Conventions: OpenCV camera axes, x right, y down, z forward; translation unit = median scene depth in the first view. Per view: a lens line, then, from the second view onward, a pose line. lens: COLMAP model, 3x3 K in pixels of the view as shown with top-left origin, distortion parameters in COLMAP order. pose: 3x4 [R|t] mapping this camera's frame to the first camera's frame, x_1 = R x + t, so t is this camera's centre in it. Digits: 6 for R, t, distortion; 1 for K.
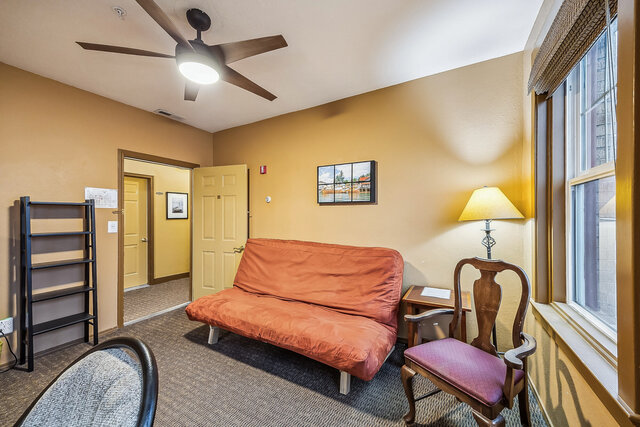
lens RADIAL K [[245.0, 0, 323.3], [0, 245.0, 214.7], [0, 0, 1]] dist [0.001244, 0.000025]
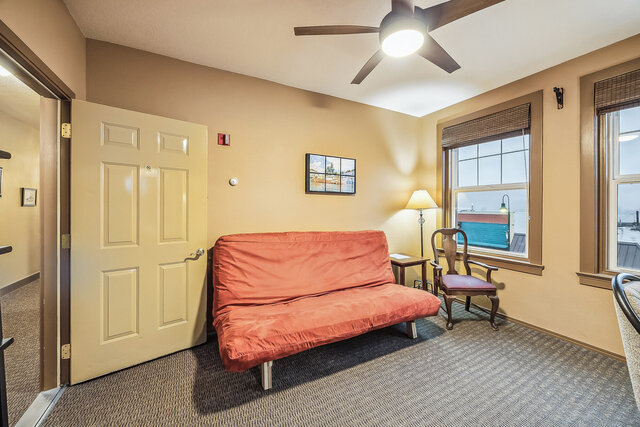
lens RADIAL K [[245.0, 0, 308.6], [0, 245.0, 211.4], [0, 0, 1]] dist [0.001244, 0.000025]
pose [[0.560933, -0.012110, 0.827773, -0.888397], [-0.014344, 0.999601, 0.024344, 0.008715], [-0.827737, -0.025529, 0.560535, 0.491514]]
